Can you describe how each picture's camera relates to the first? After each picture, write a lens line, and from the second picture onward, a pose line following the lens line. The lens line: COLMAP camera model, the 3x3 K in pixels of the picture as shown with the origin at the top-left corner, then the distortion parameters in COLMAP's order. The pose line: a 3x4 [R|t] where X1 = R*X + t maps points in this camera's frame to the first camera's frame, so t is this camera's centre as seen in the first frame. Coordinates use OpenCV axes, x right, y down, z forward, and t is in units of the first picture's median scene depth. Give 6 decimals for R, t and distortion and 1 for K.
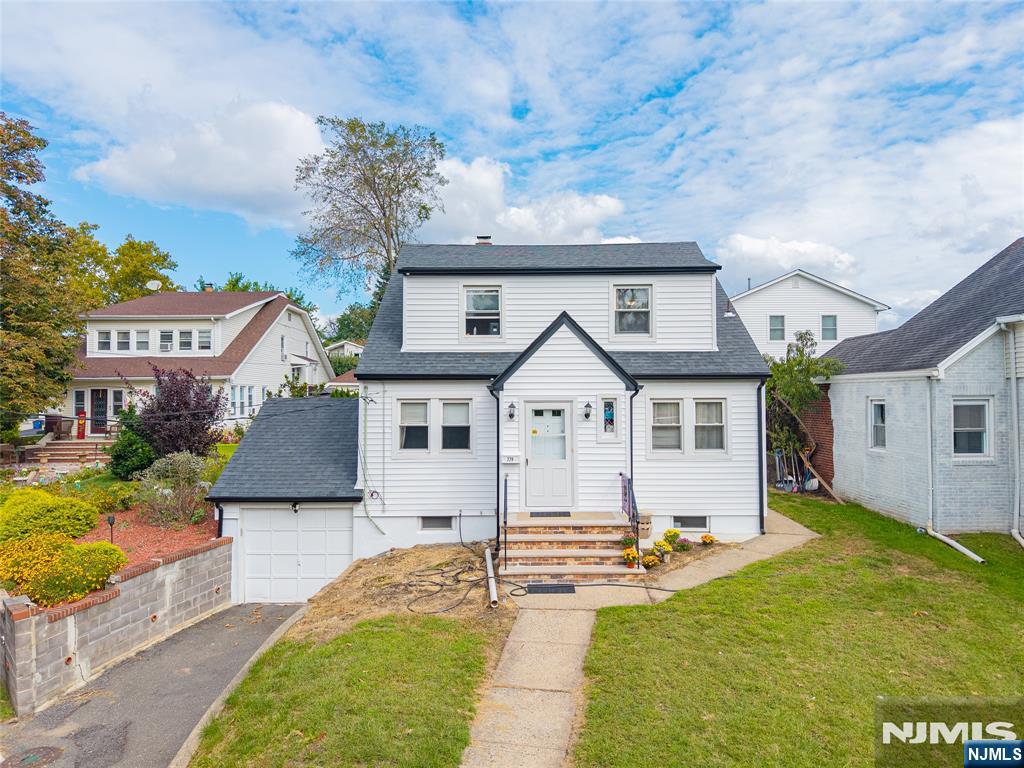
lens RADIAL K [[690.6, 0, 512.0], [0, 690.6, 384.0], [0, 0, 1]] dist [0.007516, -0.000157]
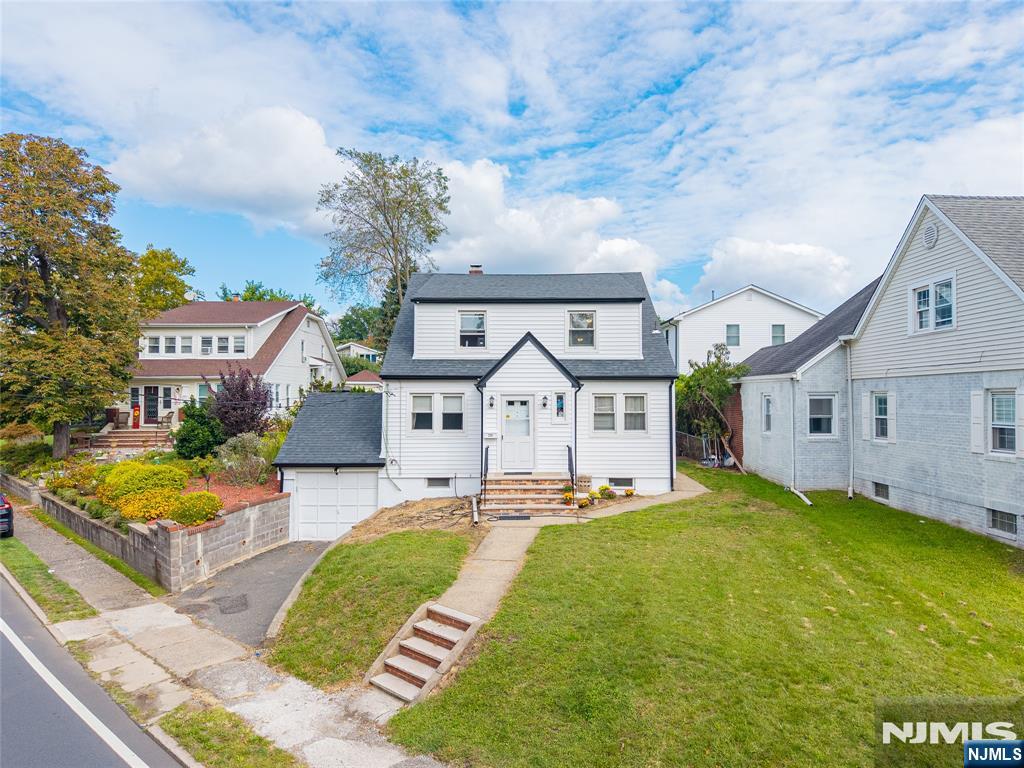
lens RADIAL K [[685.4, 0, 512.0], [0, 685.4, 384.0], [0, 0, 1]] dist [0.040401, -0.042914]
pose [[0.999994, 0.003314, 0.000680, 0.038071], [-0.003315, 0.999994, 0.000348, 0.002223], [-0.000679, -0.000350, 1.000000, -0.385926]]
